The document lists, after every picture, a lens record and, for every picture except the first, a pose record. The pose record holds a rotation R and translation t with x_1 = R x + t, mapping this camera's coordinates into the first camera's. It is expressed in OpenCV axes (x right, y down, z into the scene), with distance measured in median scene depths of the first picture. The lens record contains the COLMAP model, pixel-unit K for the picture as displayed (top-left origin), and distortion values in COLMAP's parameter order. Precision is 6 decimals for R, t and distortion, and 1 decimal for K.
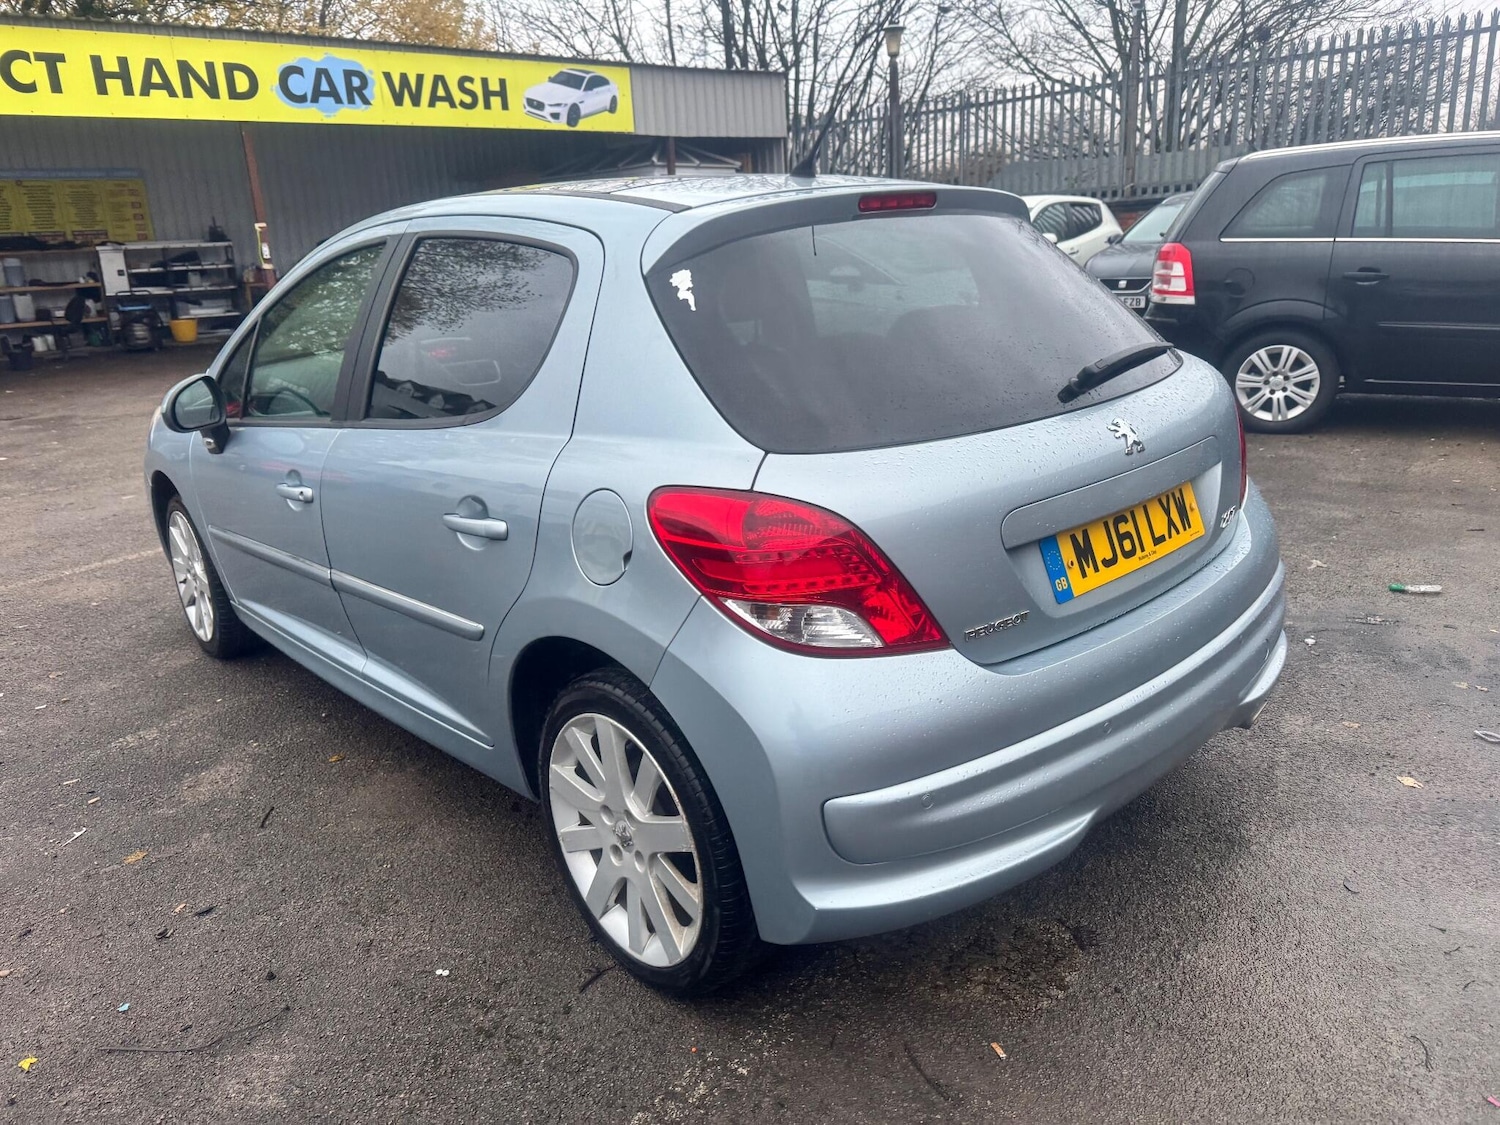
lens RADIAL K [[1035.0, 0, 755.1], [0, 1035.0, 507.9], [0, 0, 1]] dist [0.006316, -0.003054]
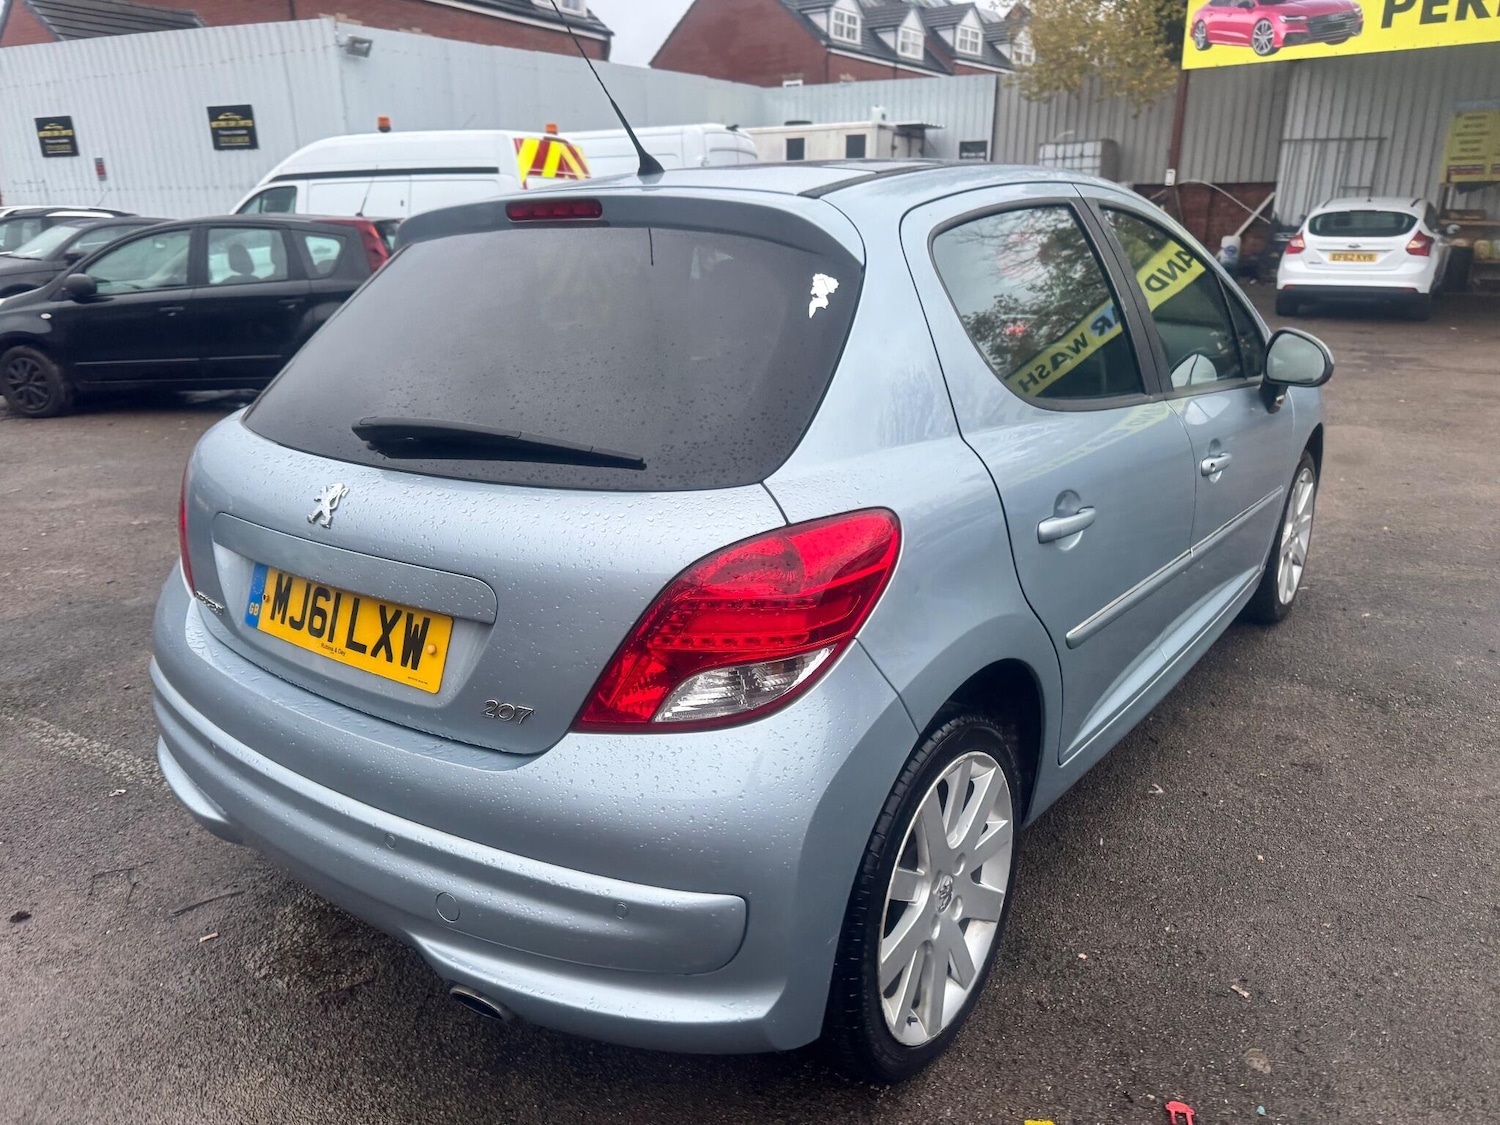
lens RADIAL K [[1058.2, 0, 746.6], [0, 1058.2, 531.3], [0, 0, 1]] dist [0.001881, -0.005548]
pose [[0.211806, 0.323480, -0.922225, 0.695544], [-0.245170, 0.931047, 0.270266, -0.206793], [0.946060, 0.168858, 0.276509, 0.605936]]
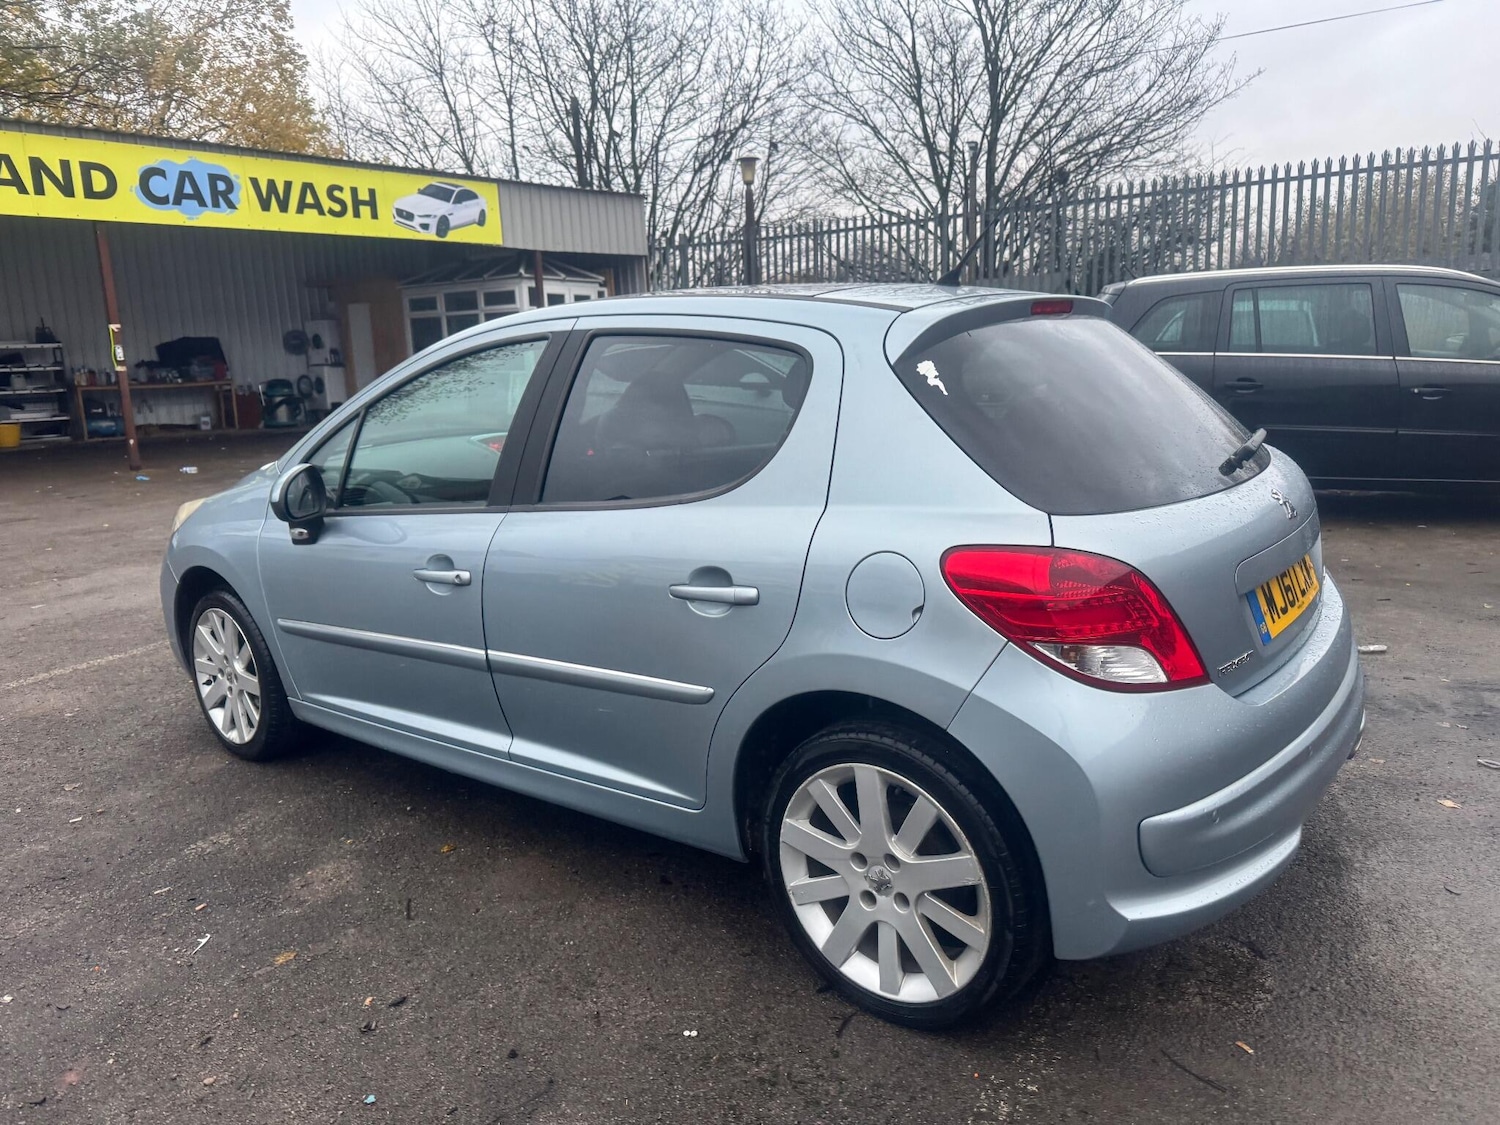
lens RADIAL K [[1020.5, 0, 750.8], [0, 1020.5, 518.9], [0, 0, 1]] dist [0.016884, -0.016546]
pose [[0.987164, -0.010625, 0.159356, -0.239295], [0.025284, 0.995598, -0.090247, 0.021380], [-0.157696, 0.093118, 0.983088, -0.029687]]
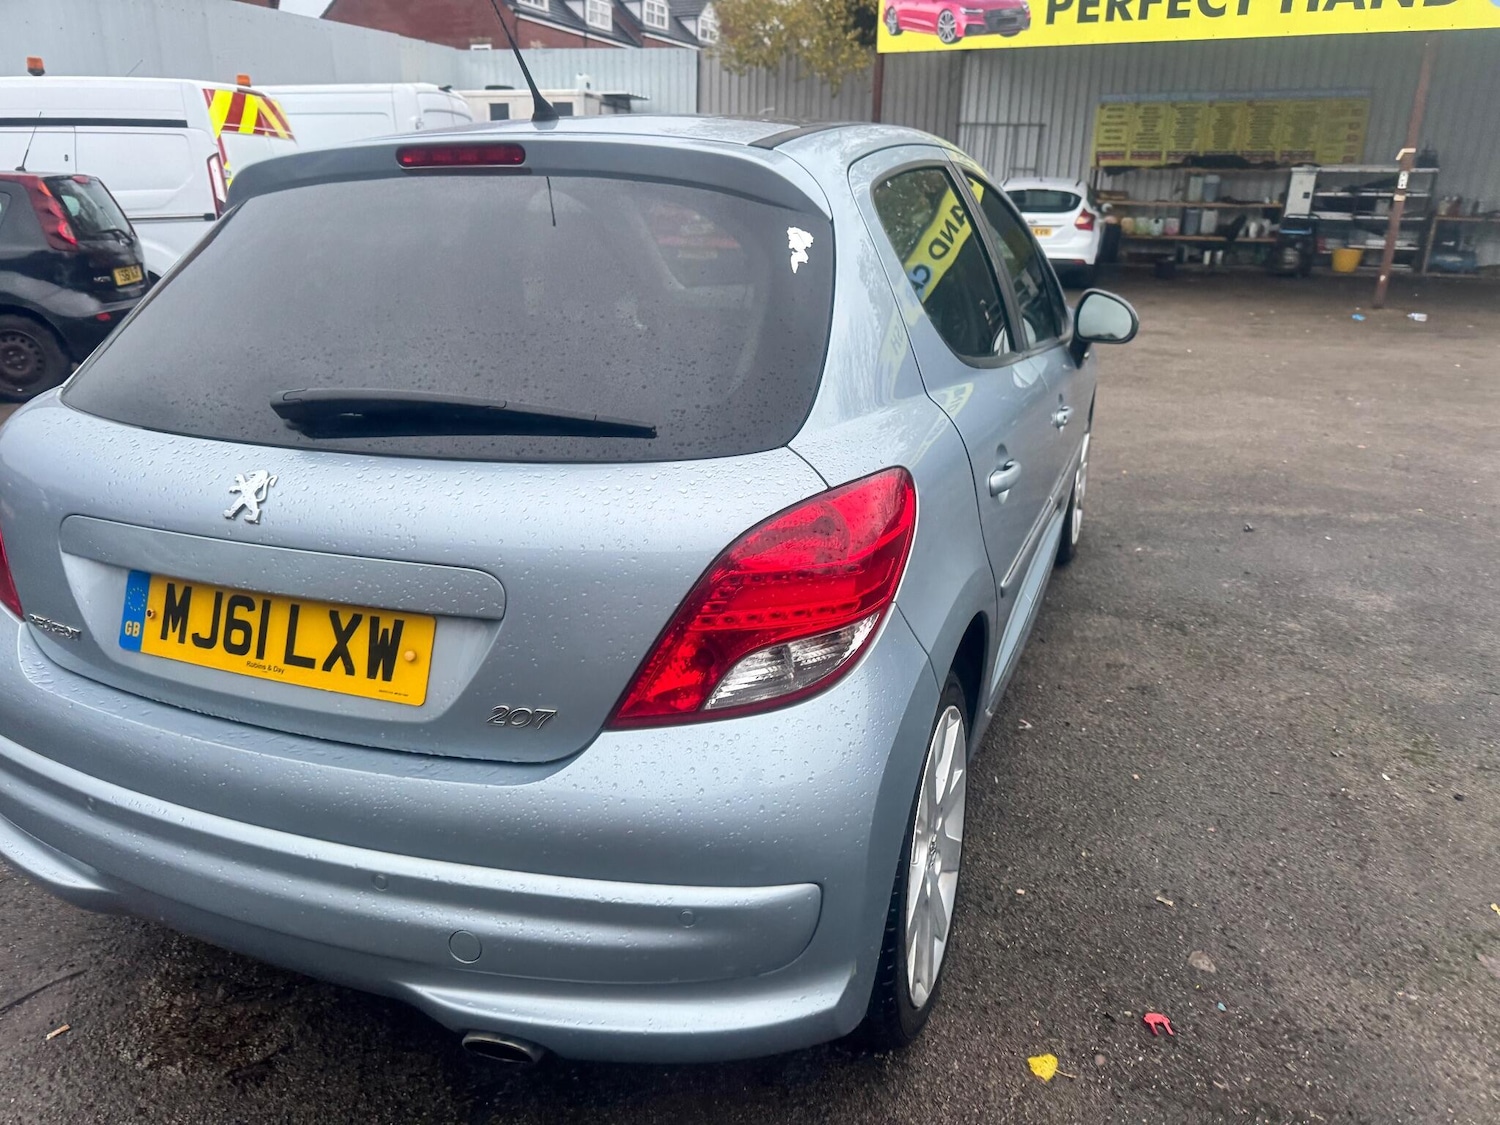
lens RADIAL K [[1057.5, 0, 748.3], [0, 1057.5, 514.9], [0, 0, 1]] dist [0.002036, -0.006036]
pose [[0.465808, 0.312773, -0.827766, 0.631557], [-0.253671, 0.943386, 0.213712, -0.168566], [0.847746, 0.110431, 0.518779, 0.507414]]
